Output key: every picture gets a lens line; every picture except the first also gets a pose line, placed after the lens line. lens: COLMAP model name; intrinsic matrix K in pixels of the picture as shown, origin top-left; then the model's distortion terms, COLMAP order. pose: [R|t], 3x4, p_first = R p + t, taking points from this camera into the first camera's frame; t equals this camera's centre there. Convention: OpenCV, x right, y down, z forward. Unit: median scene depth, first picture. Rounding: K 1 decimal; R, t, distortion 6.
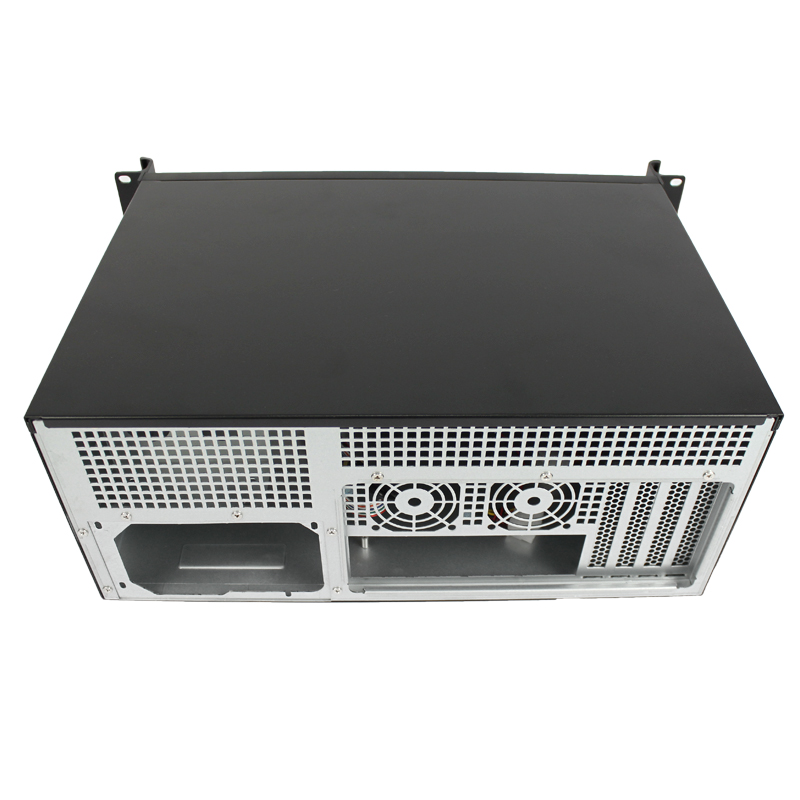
lens RADIAL K [[801.6, 0, 400.0], [0, 801.6, 400.0], [0, 0, 1]] dist [-0.105393, 0.004189]
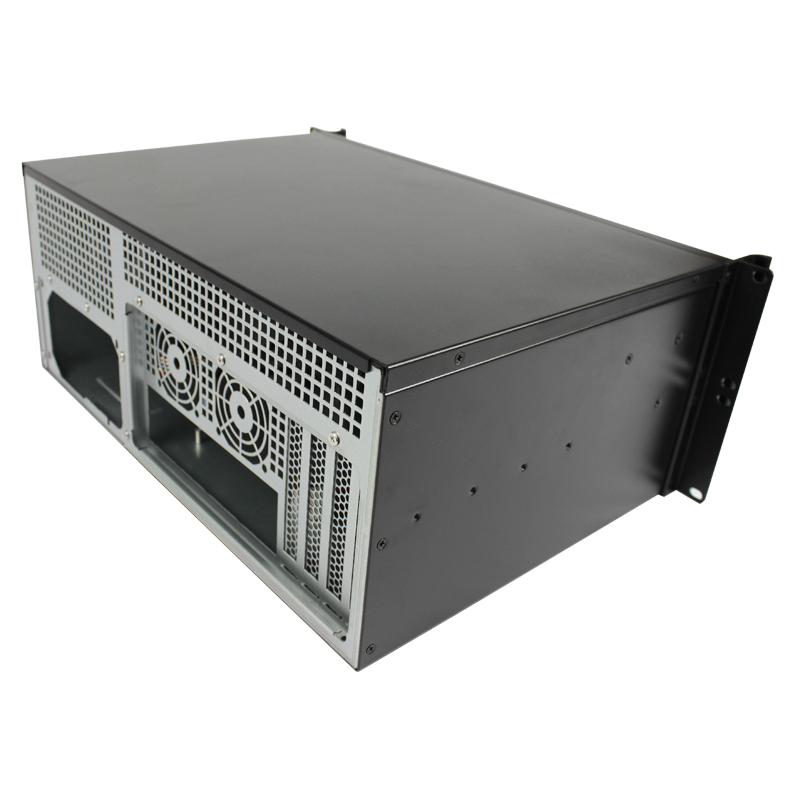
lens RADIAL K [[801.6, 0, 400.0], [0, 801.6, 400.0], [0, 0, 1]] dist [-0.105393, 0.004189]
pose [[0.659820, 0.396743, -0.638147, 0.860954], [-0.556792, 0.828434, -0.060655, 0.071635], [0.504599, 0.395337, 0.767521, 0.403920]]
